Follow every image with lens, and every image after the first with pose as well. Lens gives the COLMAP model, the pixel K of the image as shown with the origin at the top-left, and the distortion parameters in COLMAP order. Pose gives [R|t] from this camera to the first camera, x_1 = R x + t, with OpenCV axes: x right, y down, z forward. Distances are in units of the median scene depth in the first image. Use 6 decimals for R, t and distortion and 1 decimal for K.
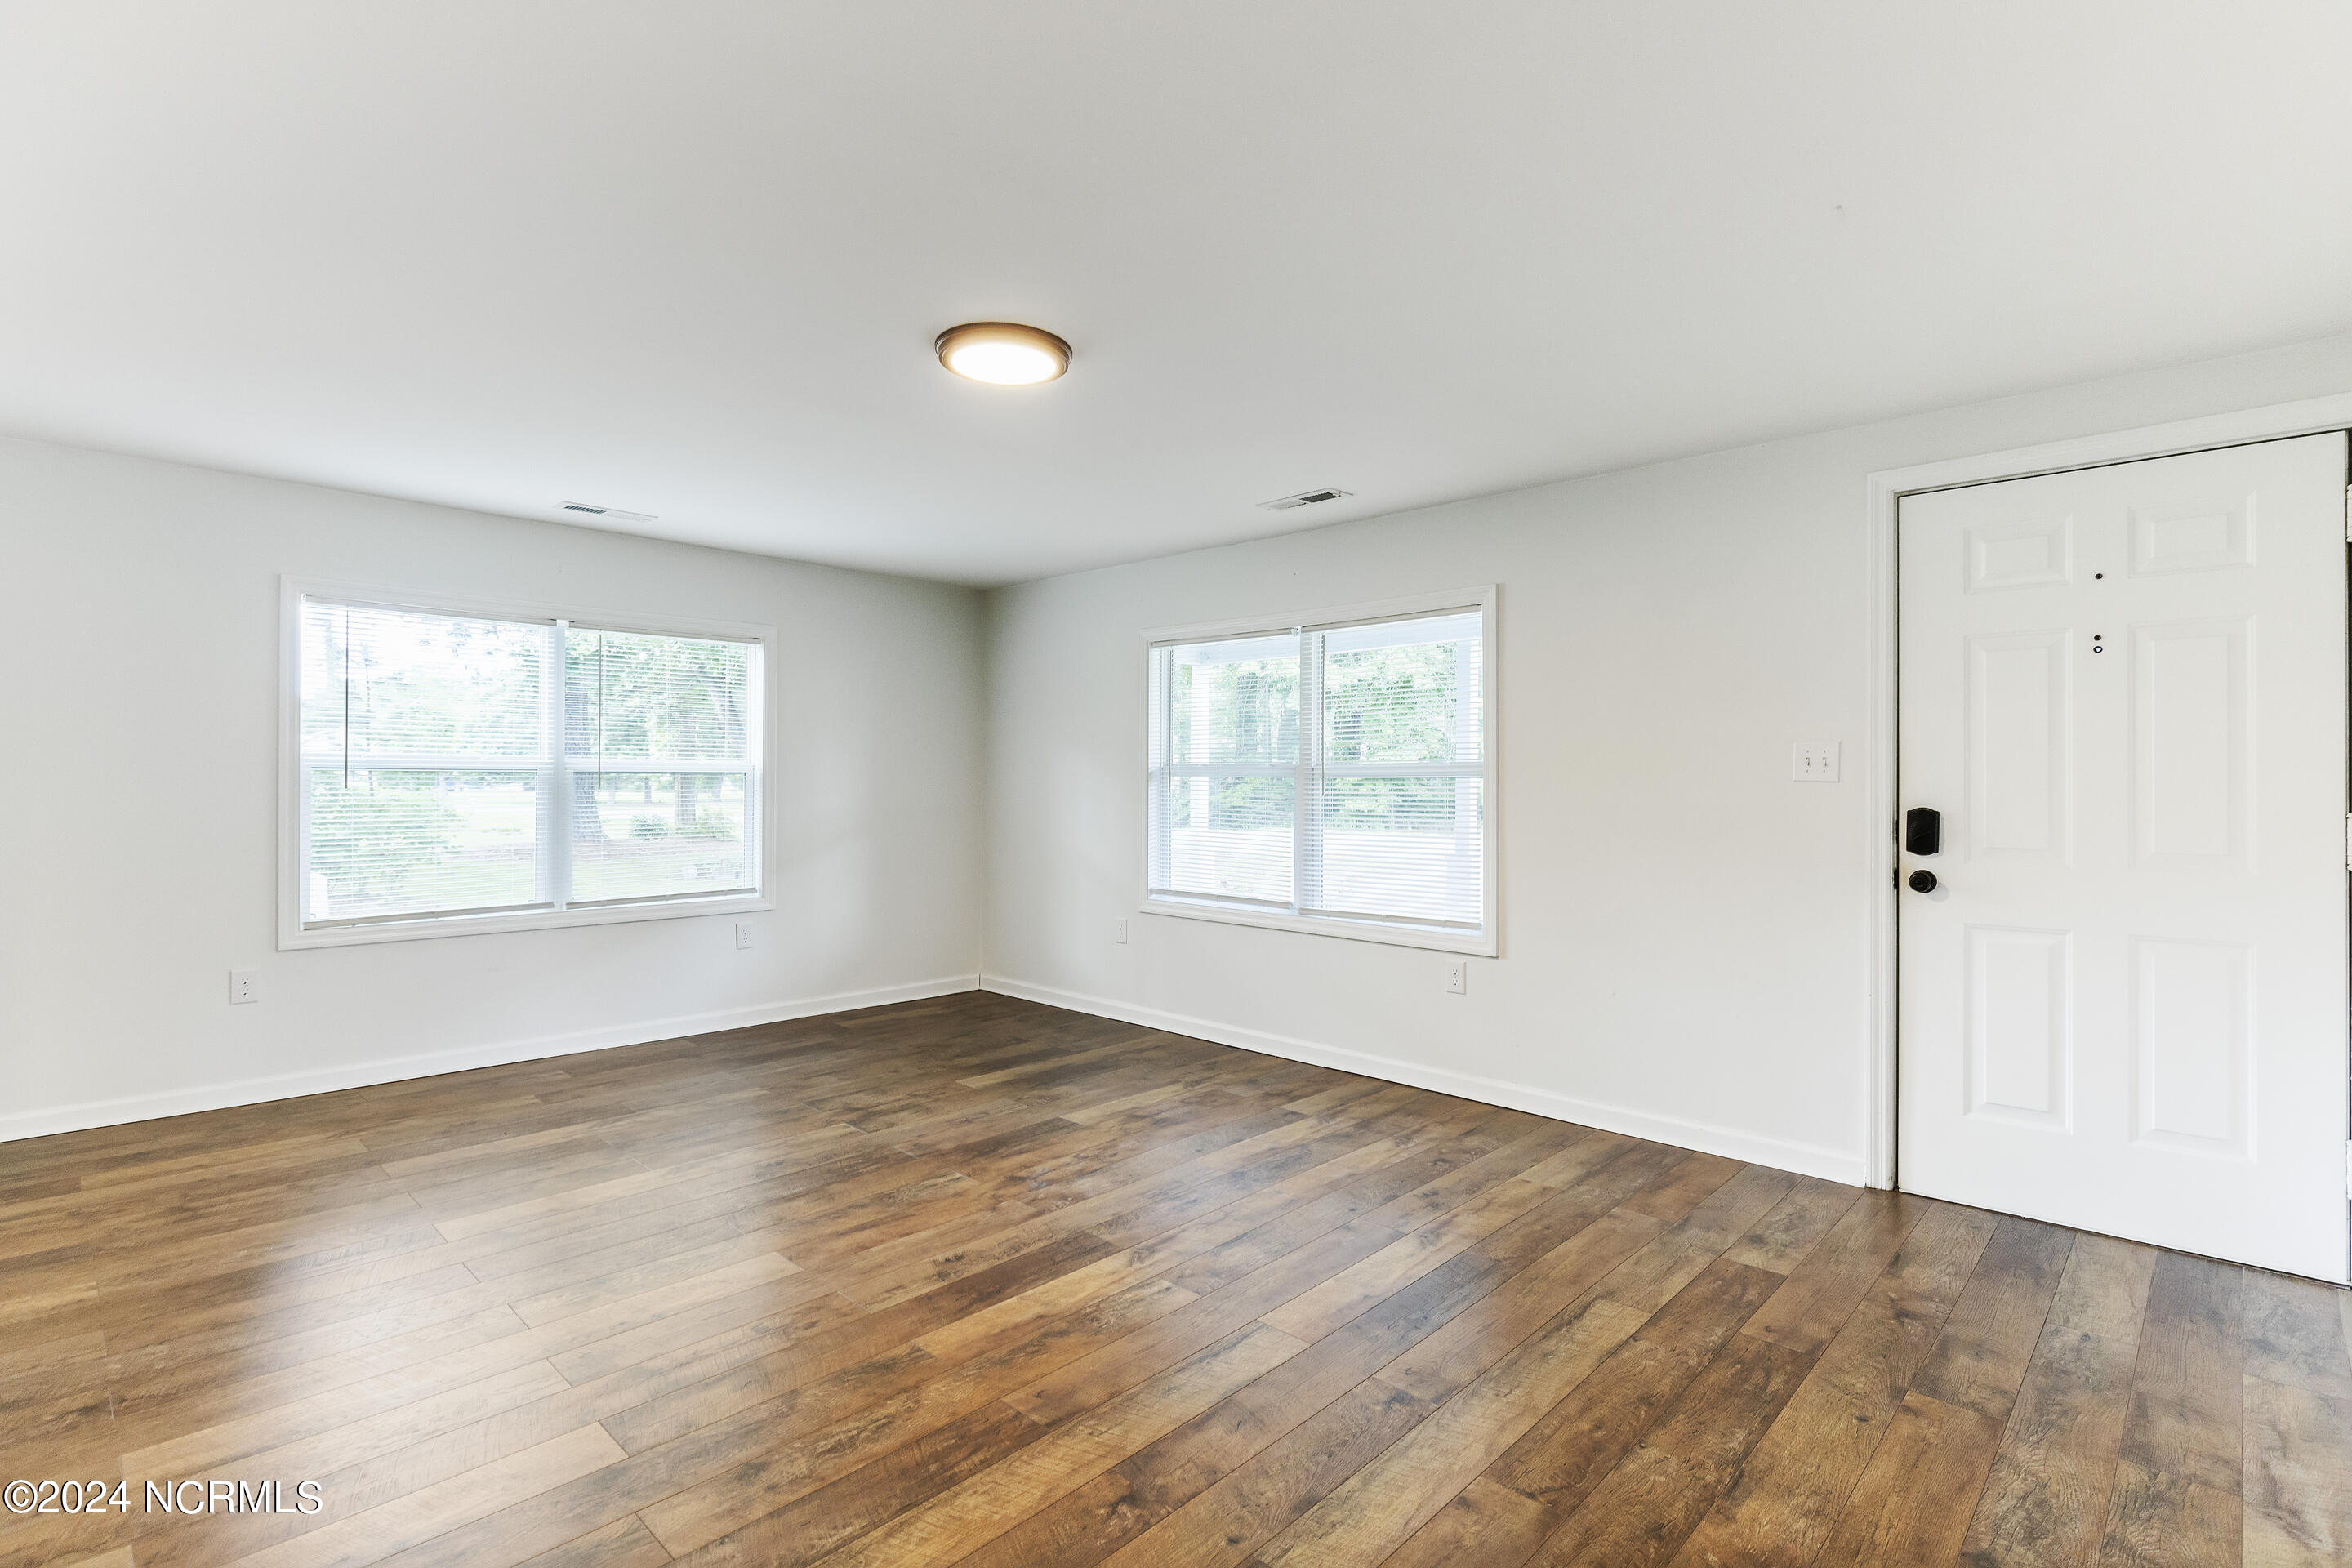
lens RADIAL K [[1114.1, 0, 1125.1], [0, 1114.1, 775.9], [0, 0, 1]] dist [-0.000399, -0.000080]
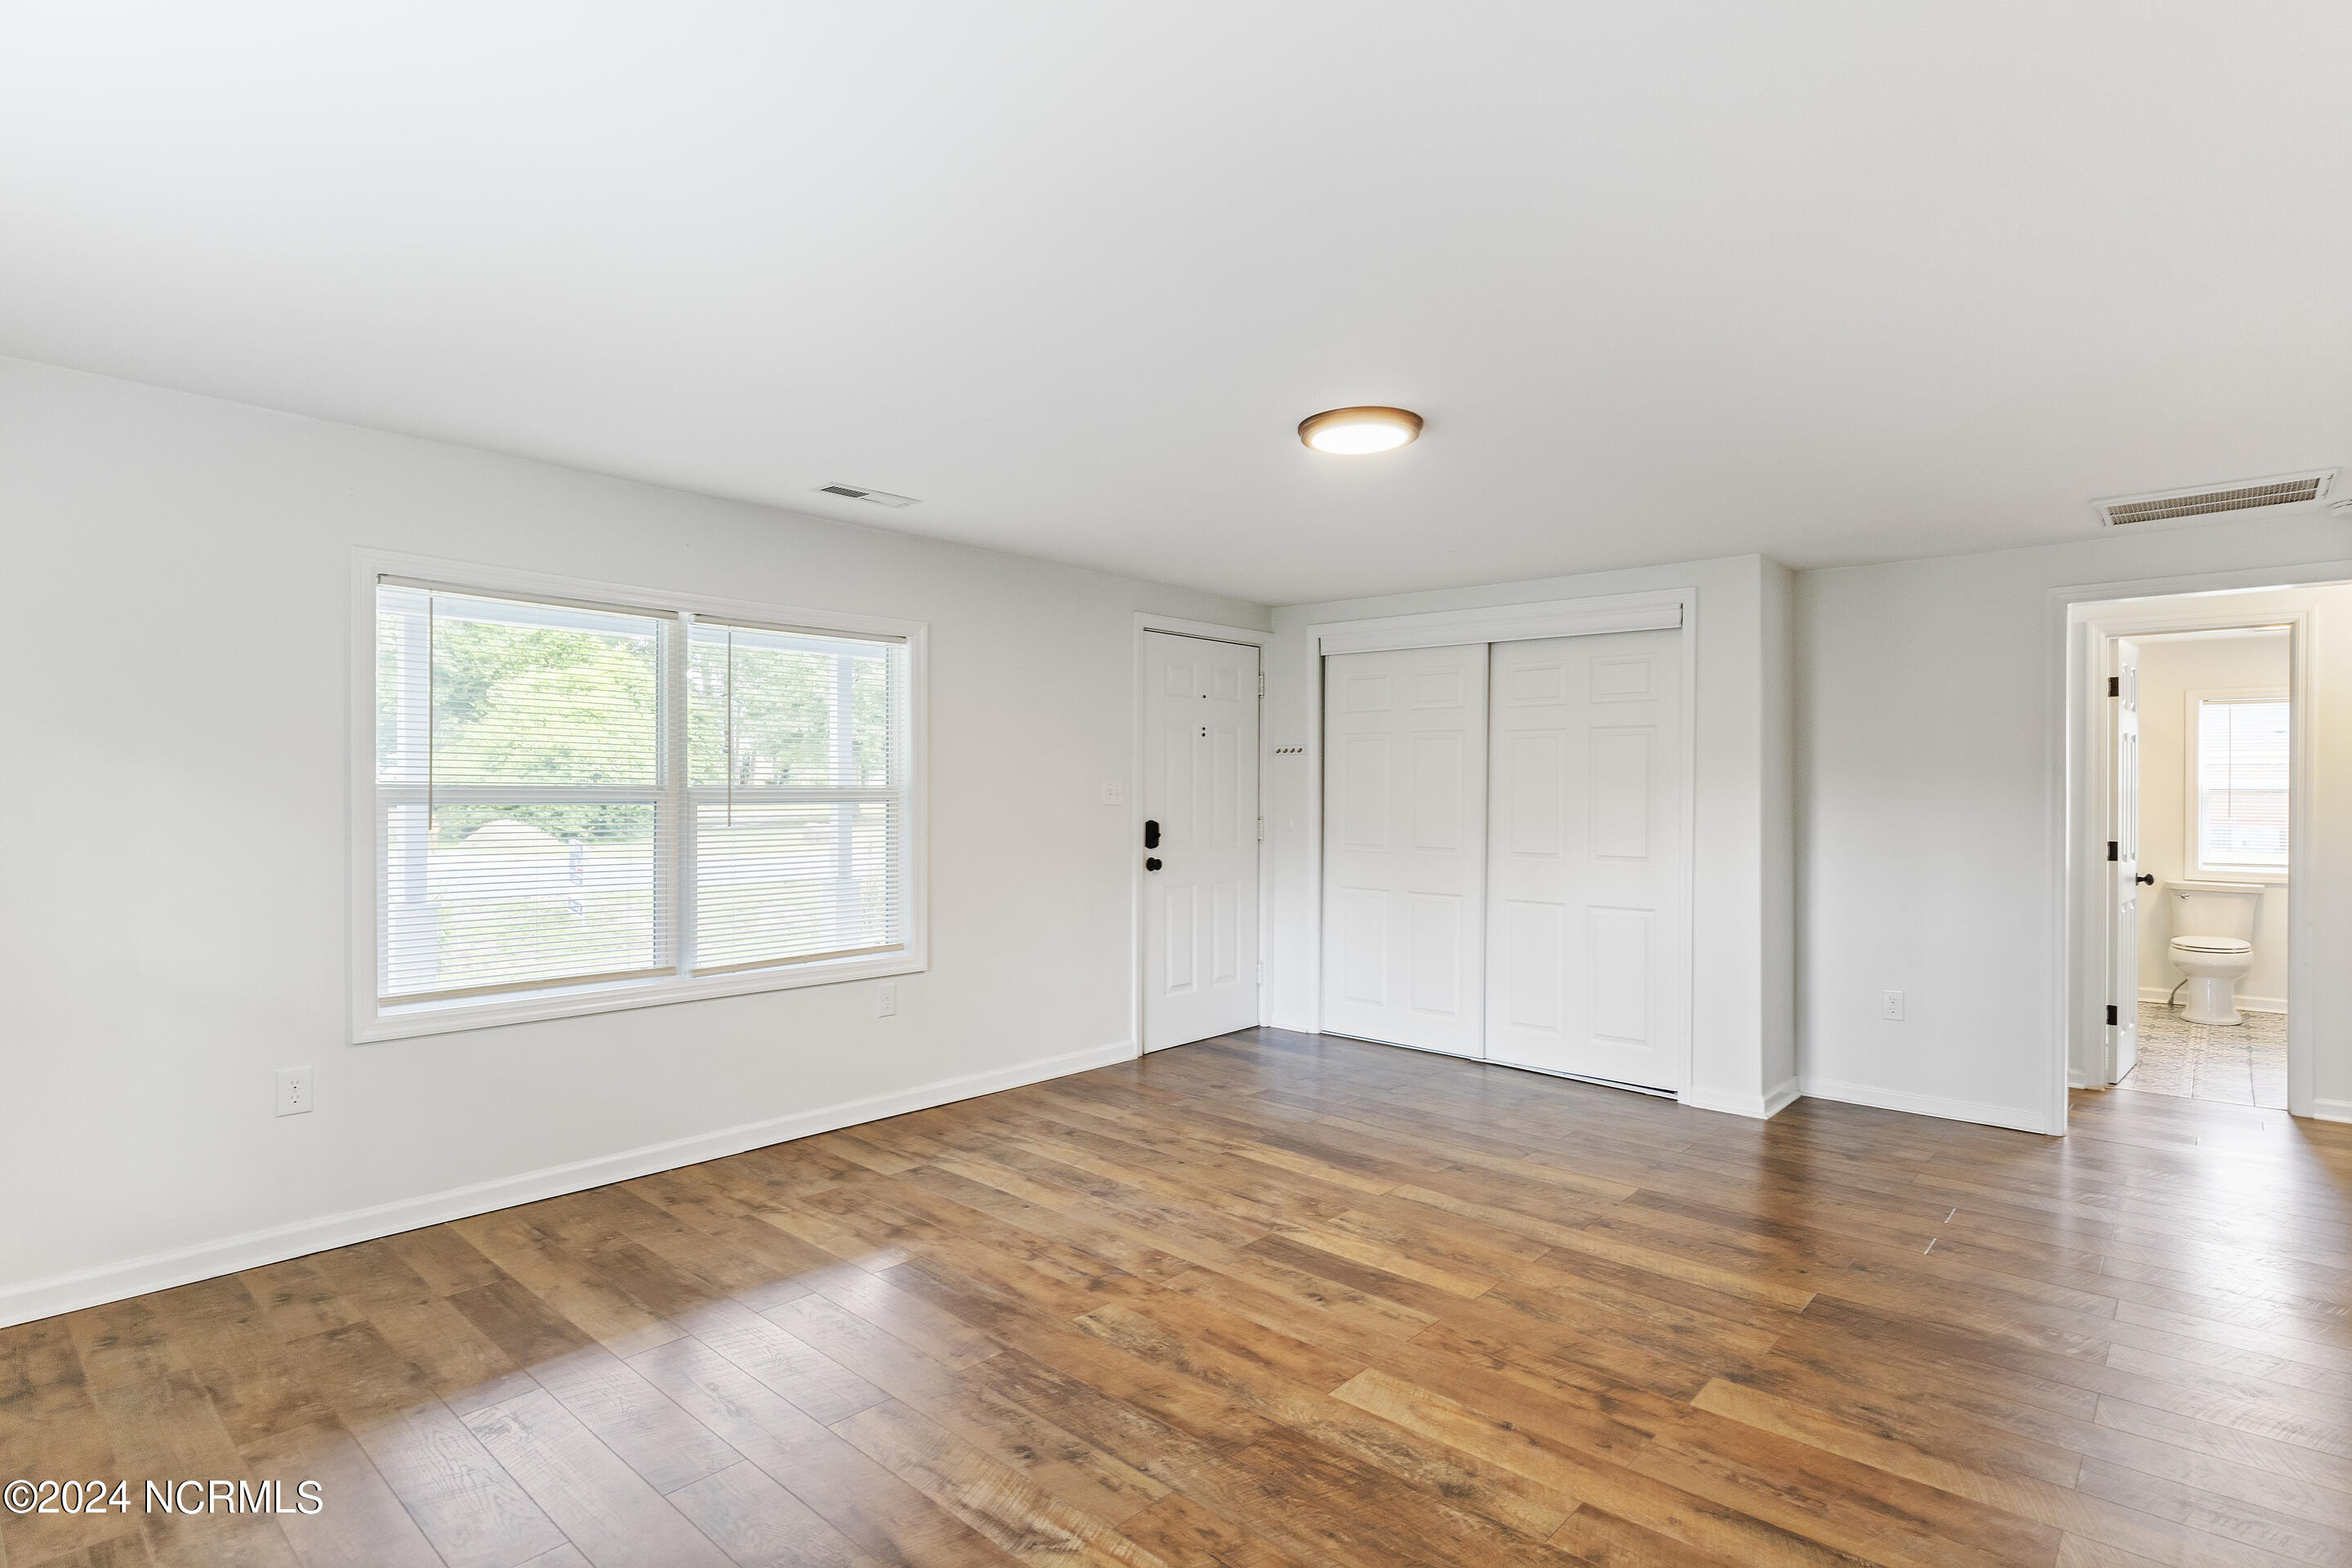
lens RADIAL K [[1255.0, 0, 1176.0], [0, 1255.0, 784.0], [0, 0, 1]] dist [0.002232, 0.000144]
pose [[-0.082868, -0.000562, 0.996560, -1.070539], [-0.007356, 0.999973, -0.000048, -0.022977], [-0.996533, -0.007334, -0.082870, 1.031745]]
